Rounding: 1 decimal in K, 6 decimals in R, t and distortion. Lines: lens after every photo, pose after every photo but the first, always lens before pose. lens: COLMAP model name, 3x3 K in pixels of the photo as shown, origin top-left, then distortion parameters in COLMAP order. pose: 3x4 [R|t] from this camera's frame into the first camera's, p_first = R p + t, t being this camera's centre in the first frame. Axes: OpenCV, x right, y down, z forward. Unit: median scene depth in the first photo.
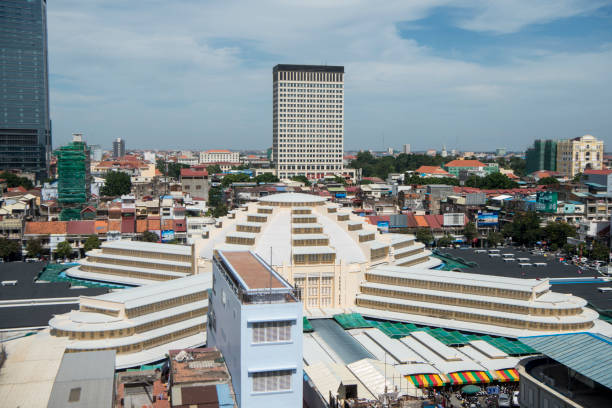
lens RADIAL K [[746.6, 0, 296.0], [0, 746.6, 199.2], [0, 0, 1]] dist [0.114967, 0.000000]
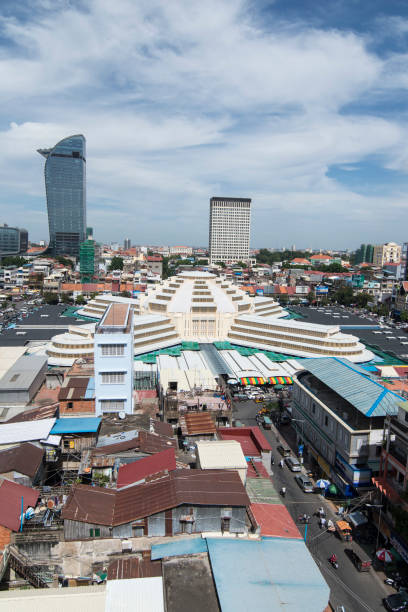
lens RADIAL K [[421.1, 0, 208.3], [0, 421.1, 308.5], [0, 0, 1]] dist [-0.026656, -0.048183]
pose [[0.994154, 0.035598, -0.101930, 0.105379], [-0.027391, 0.996353, 0.080815, -0.001708], [0.104435, -0.077550, 0.991504, 0.022663]]
